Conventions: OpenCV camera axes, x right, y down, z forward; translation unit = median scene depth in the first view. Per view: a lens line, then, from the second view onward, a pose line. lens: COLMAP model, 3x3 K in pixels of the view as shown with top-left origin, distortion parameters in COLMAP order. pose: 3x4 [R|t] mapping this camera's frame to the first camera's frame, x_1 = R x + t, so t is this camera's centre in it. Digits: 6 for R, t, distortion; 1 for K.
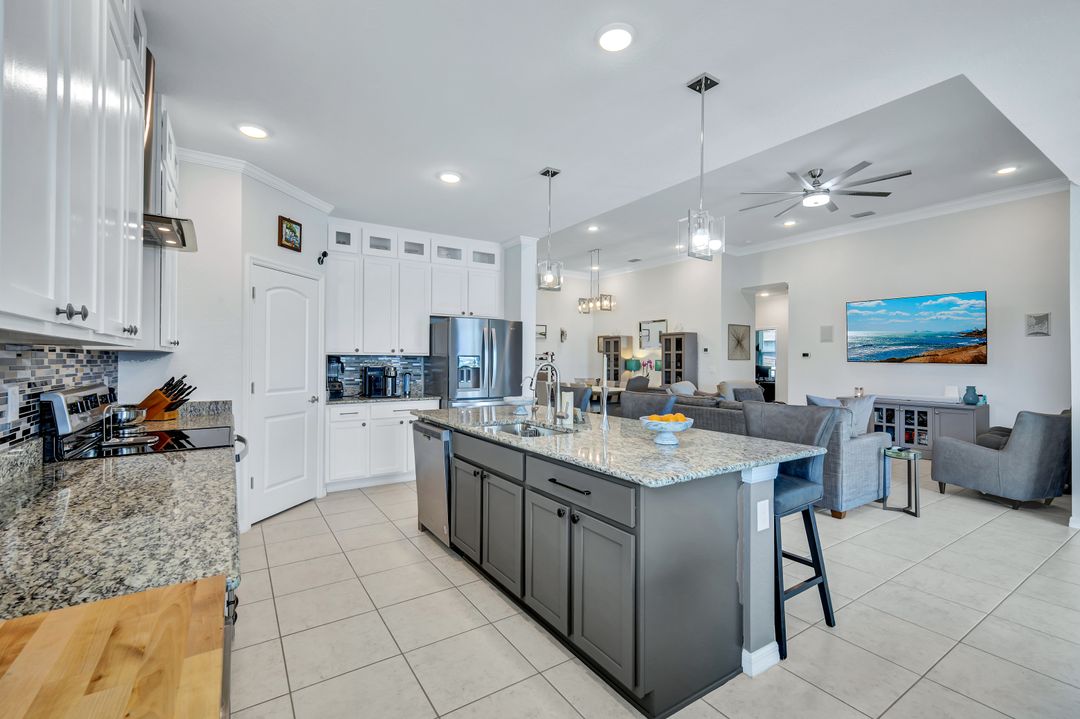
lens RADIAL K [[467.4, 0, 540.0], [0, 467.4, 359.5], [0, 0, 1]] dist [0.001756, 0.000308]
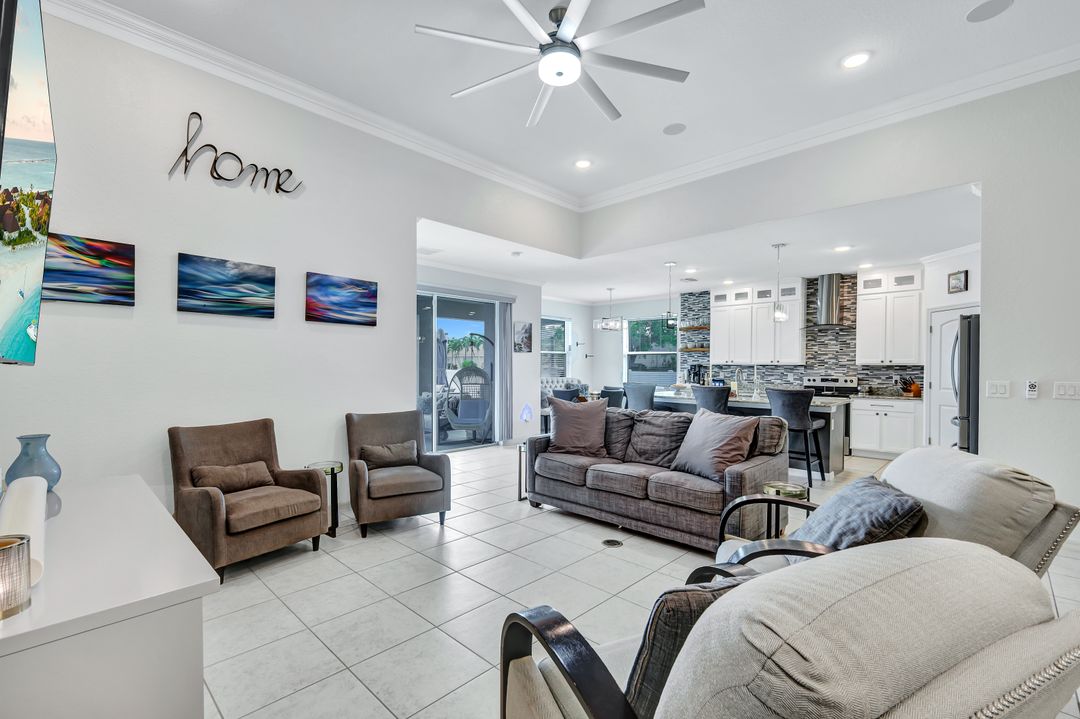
lens RADIAL K [[467.4, 0, 540.0], [0, 467.4, 359.5], [0, 0, 1]] dist [0.001756, 0.000308]
pose [[-0.974683, -0.013292, -0.223198, 0.414922], [-0.009485, 0.999791, -0.018118, 0.004035], [0.223392, -0.015542, -0.974605, 0.844951]]
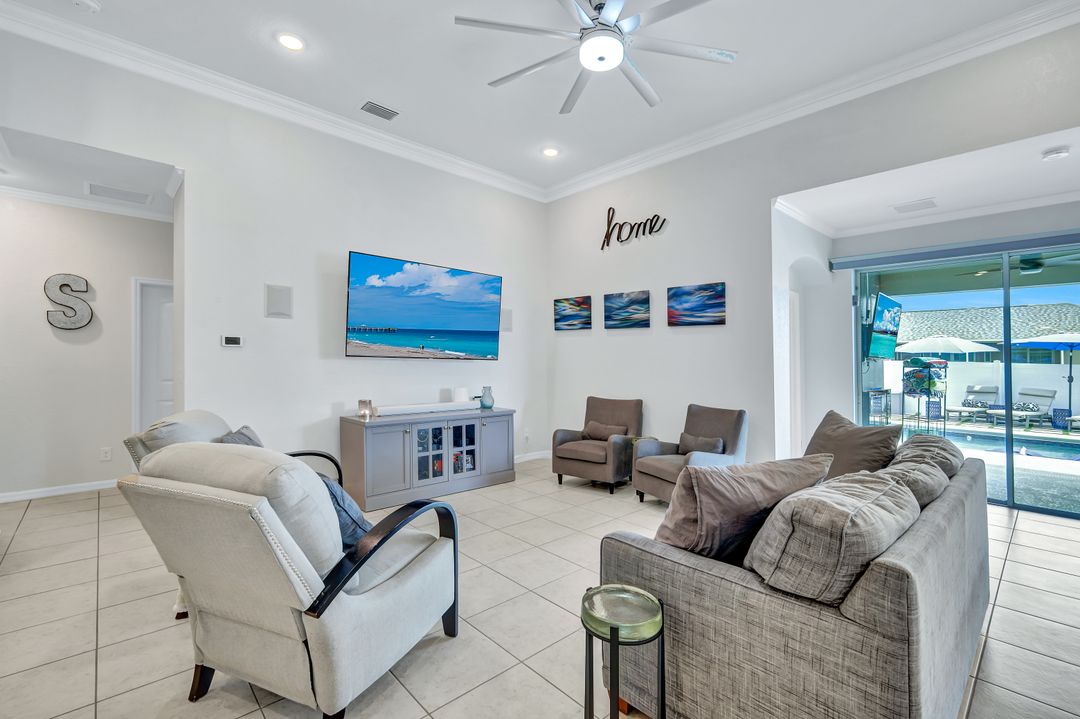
lens RADIAL K [[470.1, 0, 524.2], [0, 470.1, 349.5], [0, 0, 1]] dist [-0.000864, -0.000007]
pose [[-0.151639, 0.012375, 0.988358, 0.044391], [-0.016887, 0.999743, -0.015108, 0.000912], [-0.988292, -0.018981, -0.151391, 0.643661]]
